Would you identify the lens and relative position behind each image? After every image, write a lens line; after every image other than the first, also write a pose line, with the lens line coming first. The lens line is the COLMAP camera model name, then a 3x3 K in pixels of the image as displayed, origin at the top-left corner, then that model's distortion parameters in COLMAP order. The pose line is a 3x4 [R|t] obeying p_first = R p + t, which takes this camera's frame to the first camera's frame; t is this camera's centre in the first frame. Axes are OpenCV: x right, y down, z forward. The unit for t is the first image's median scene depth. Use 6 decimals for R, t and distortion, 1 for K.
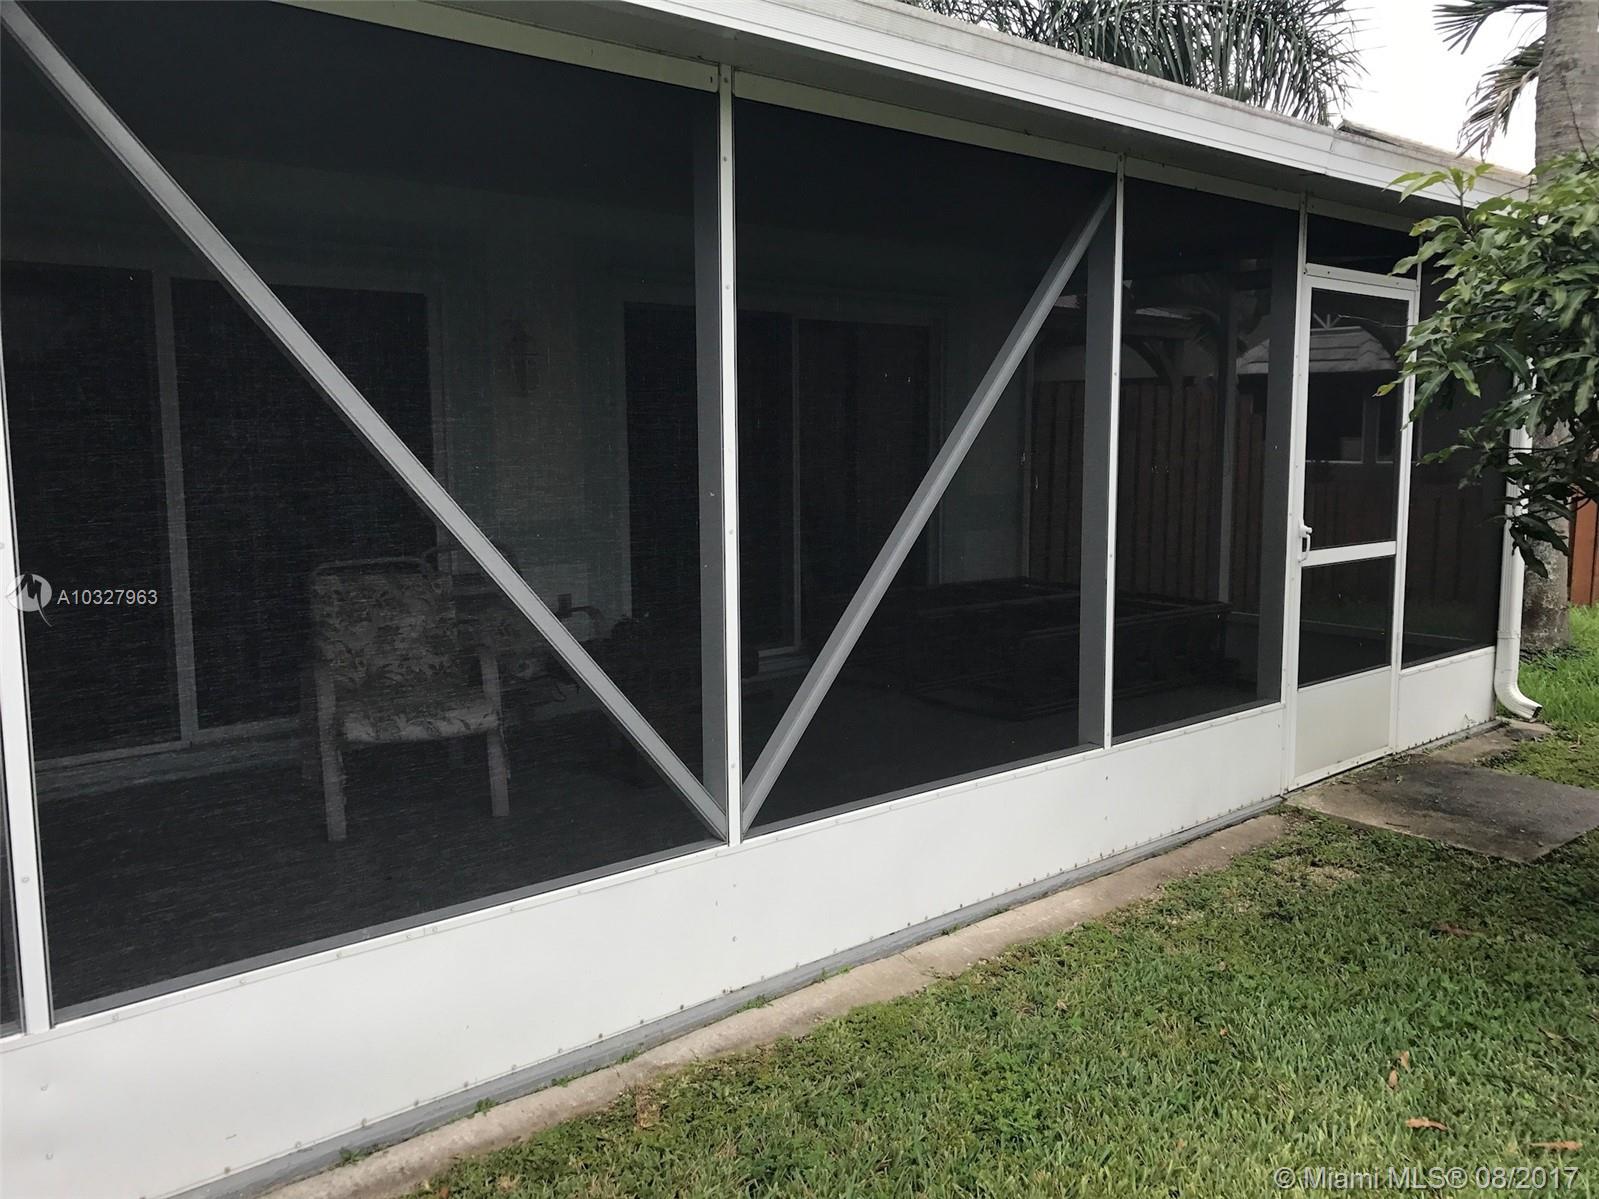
lens RADIAL K [[1324.3, 0, 801.7], [0, 1324.3, 589.3], [0, 0, 1]] dist [-0.000590, 0.002293]
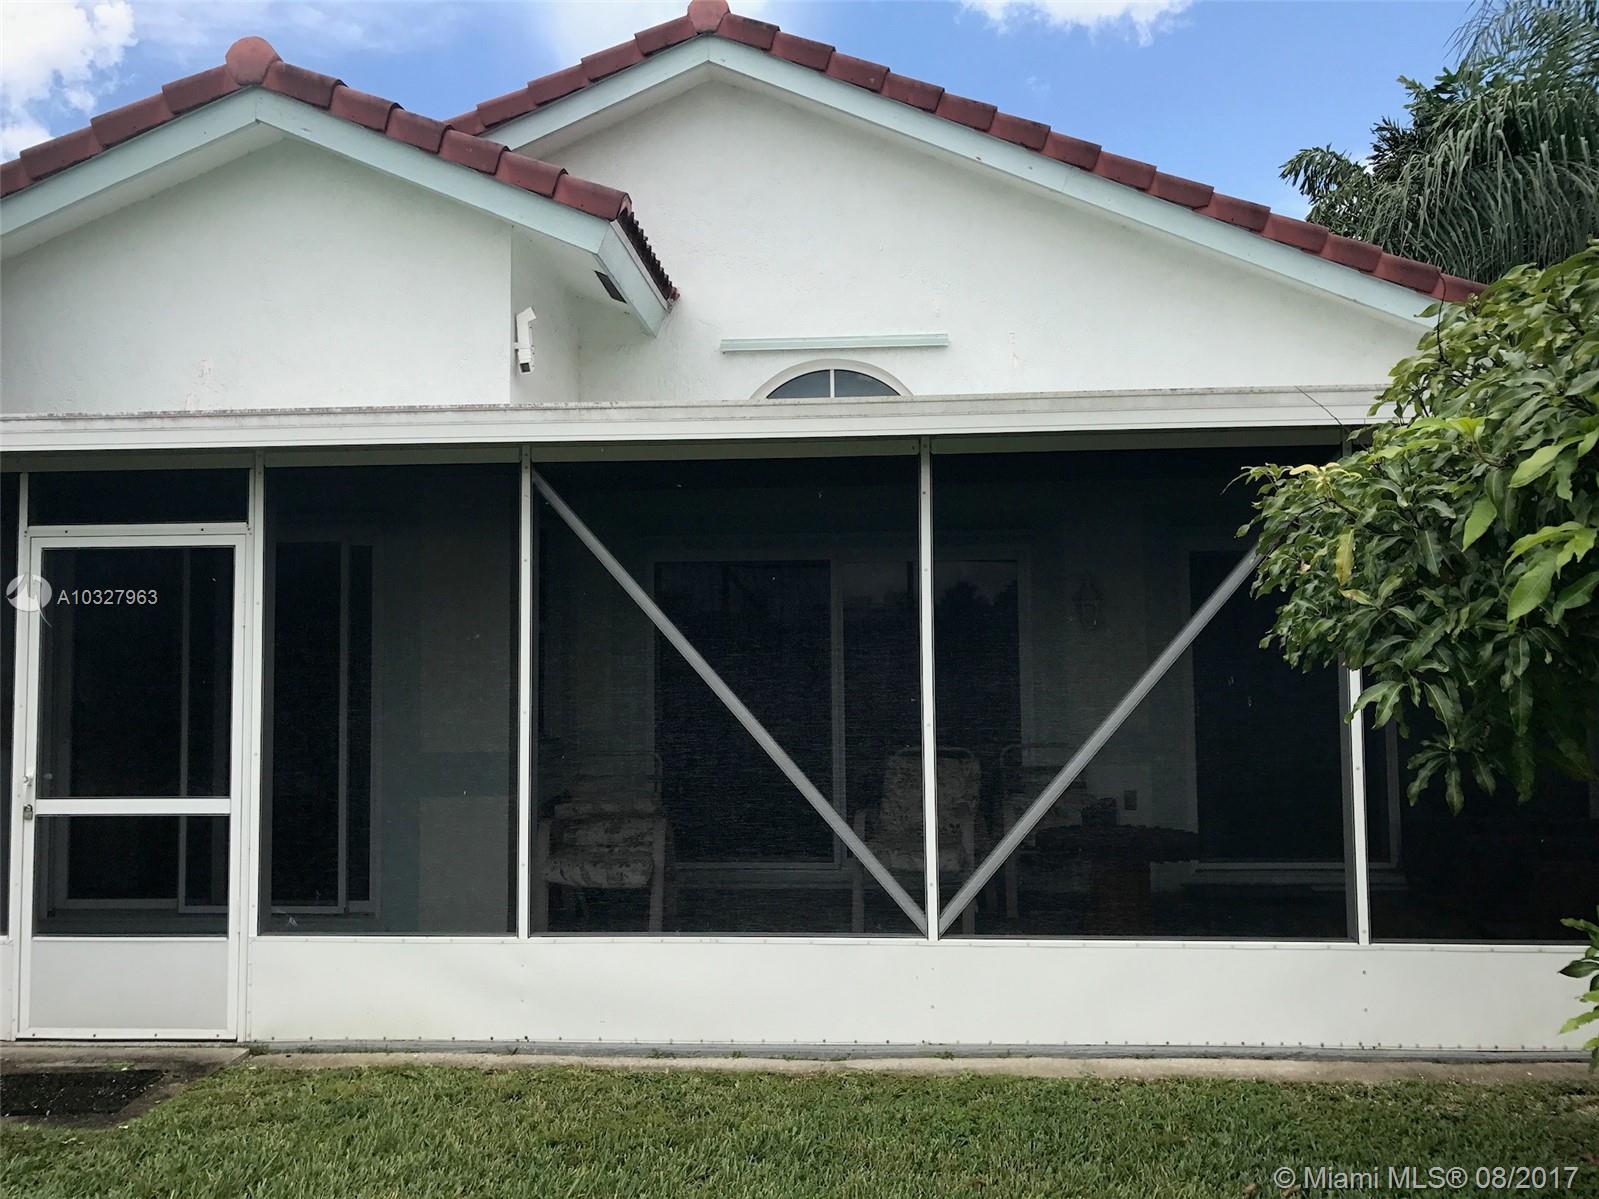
lens RADIAL K [[1324.3, 0, 793.7], [0, 1324.3, 600.9], [0, 0, 1]] dist [-0.000590, 0.002293]
pose [[0.715097, -0.028156, -0.698458, 0.869932], [-0.080503, 0.989223, -0.122297, 0.011753], [0.694374, 0.143682, 0.705124, -0.202780]]
